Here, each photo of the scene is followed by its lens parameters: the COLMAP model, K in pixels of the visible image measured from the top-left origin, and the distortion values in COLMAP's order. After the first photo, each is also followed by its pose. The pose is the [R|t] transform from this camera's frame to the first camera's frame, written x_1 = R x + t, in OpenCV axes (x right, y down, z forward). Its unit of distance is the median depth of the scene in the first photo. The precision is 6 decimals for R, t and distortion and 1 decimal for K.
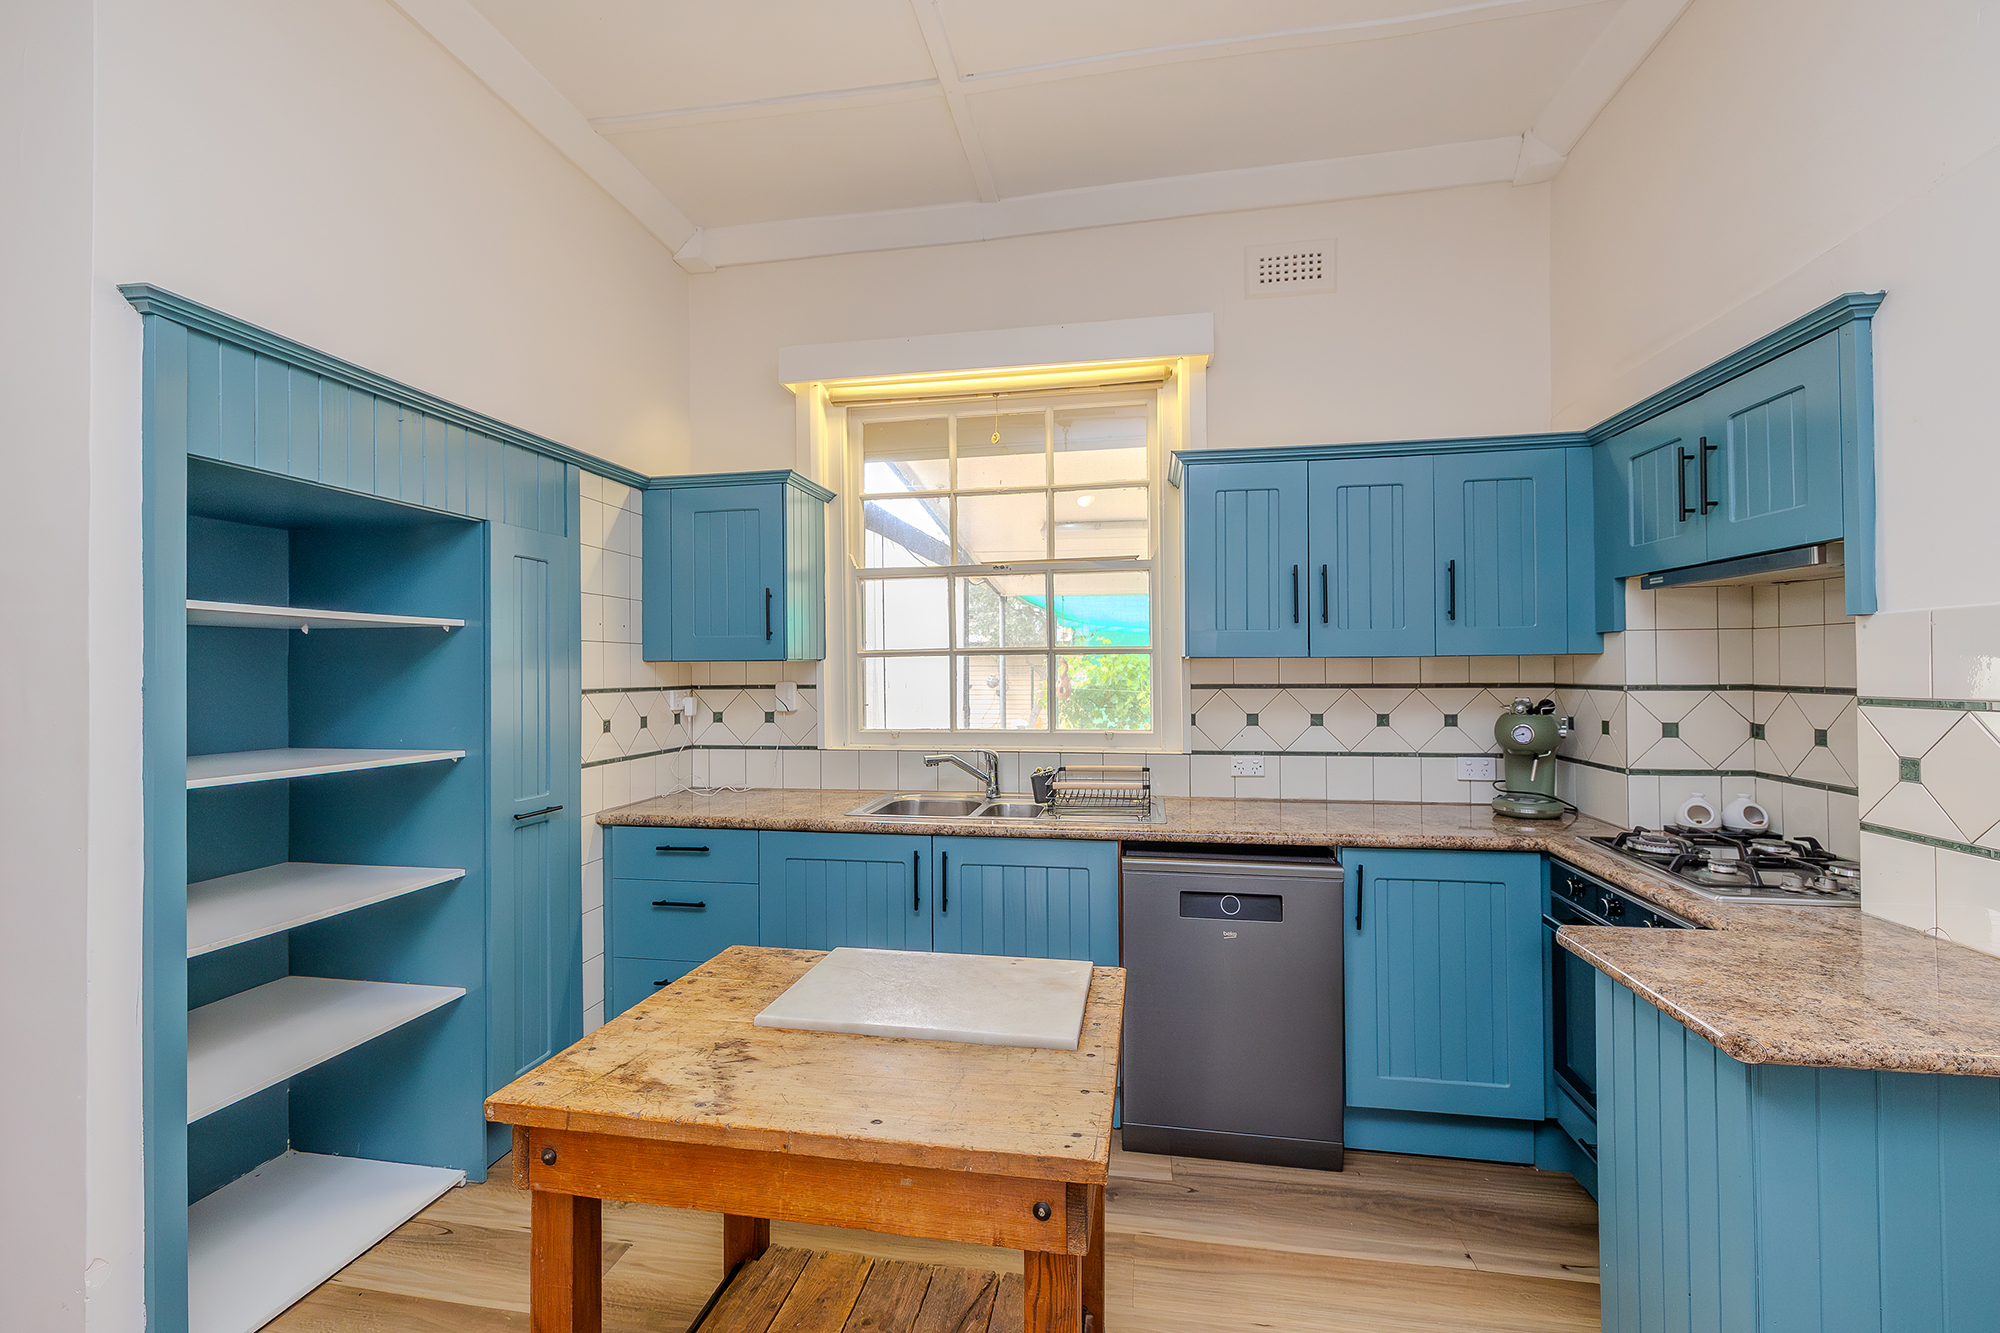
lens RADIAL K [[835.0, 0, 1004.6], [0, 835.0, 662.7], [0, 0, 1]] dist [0.000077, 0.000131]
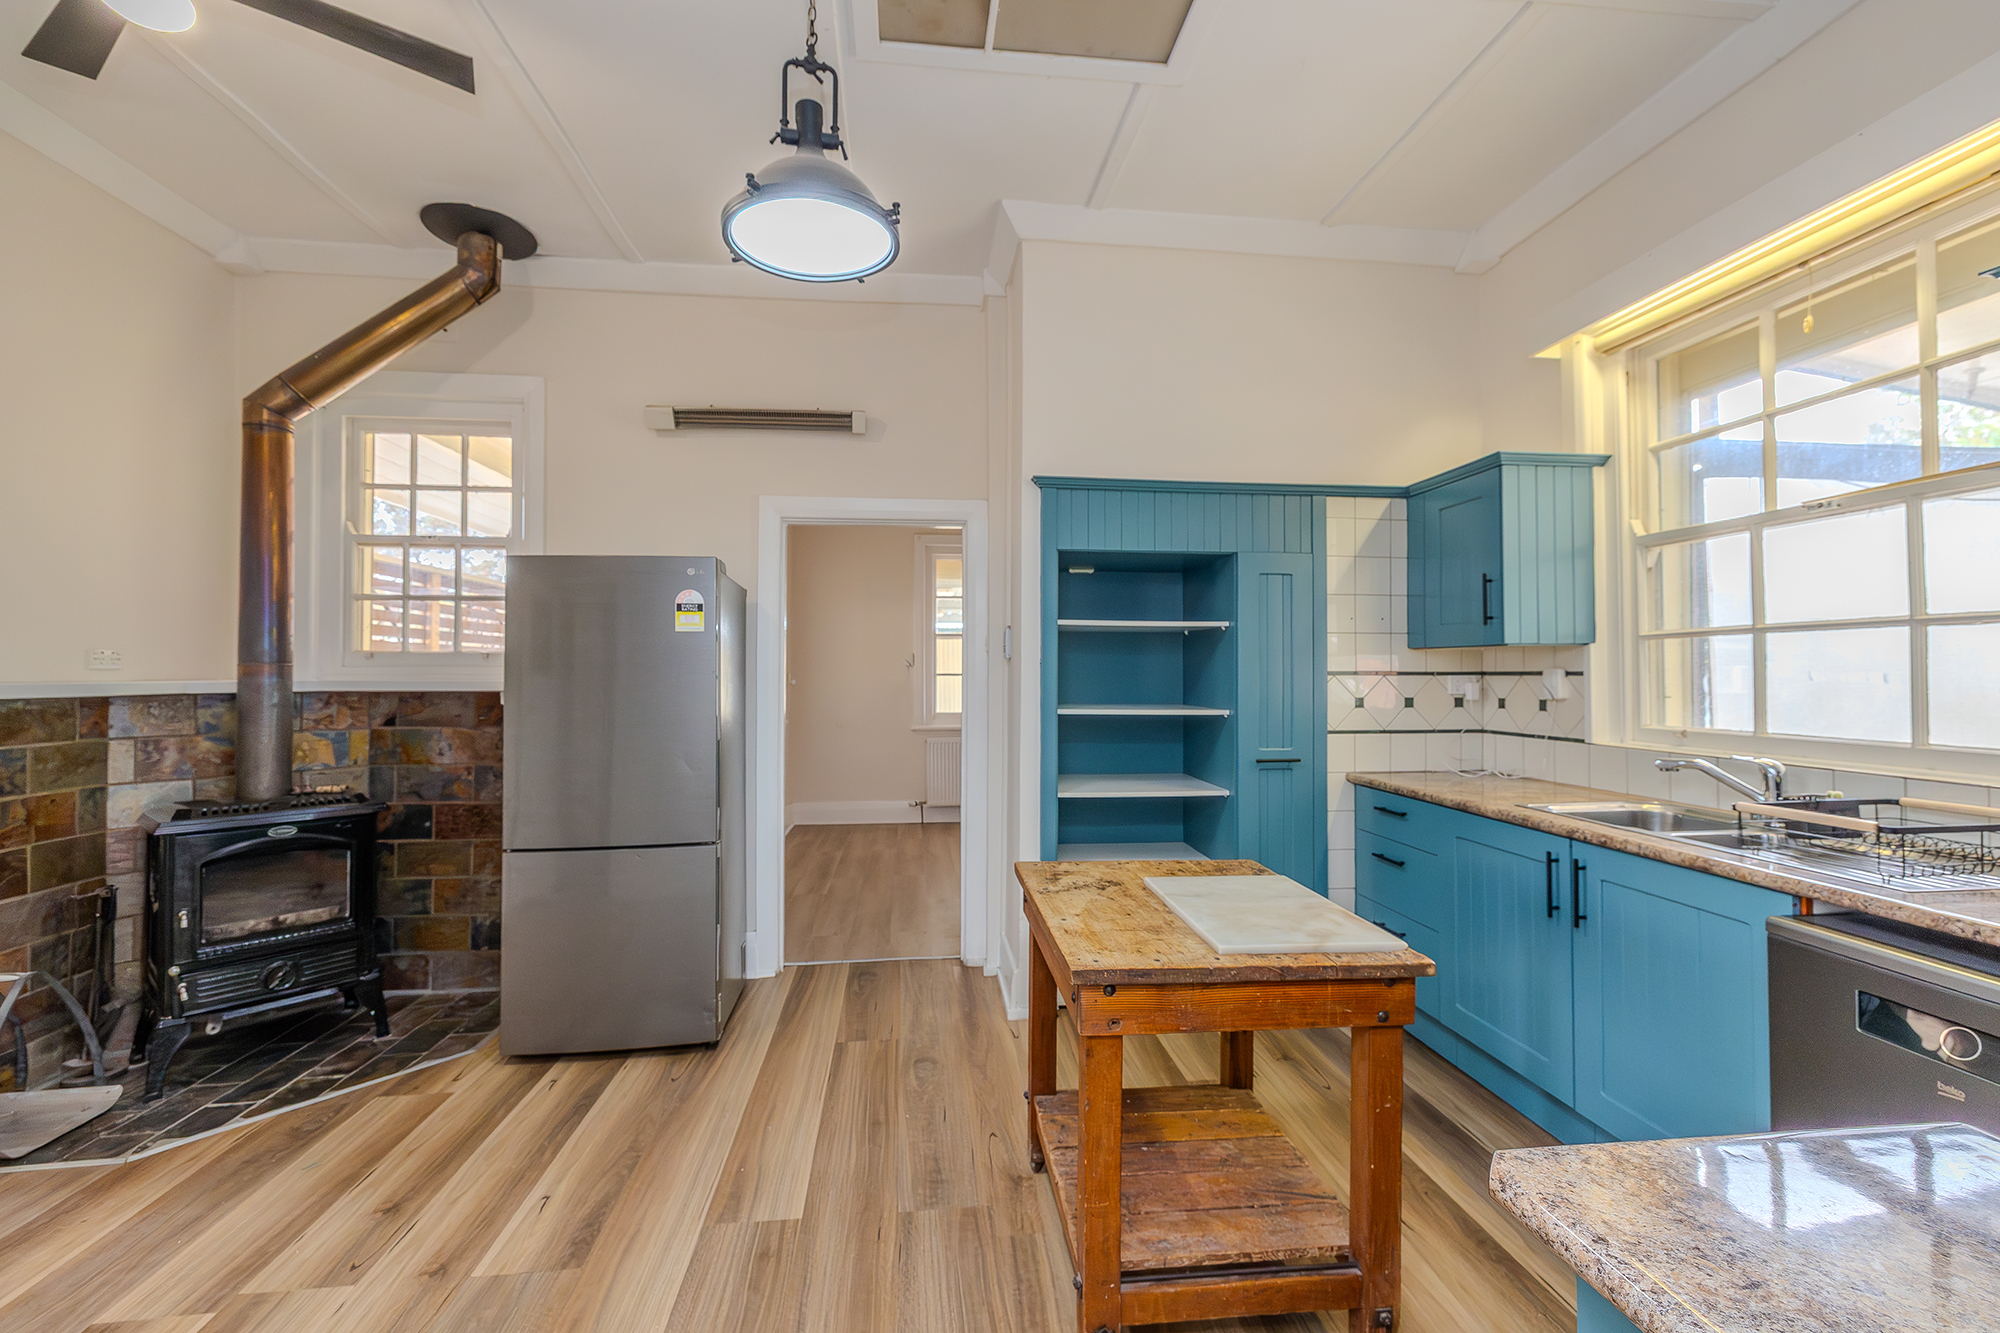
lens RADIAL K [[835.0, 0, 1004.6], [0, 835.0, 662.7], [0, 0, 1]] dist [0.000077, 0.000131]
pose [[0.281470, -0.004179, -0.959561, 0.553632], [0.004022, 0.999987, -0.003175, 0.020580], [0.959562, -0.002966, 0.281483, 0.169884]]
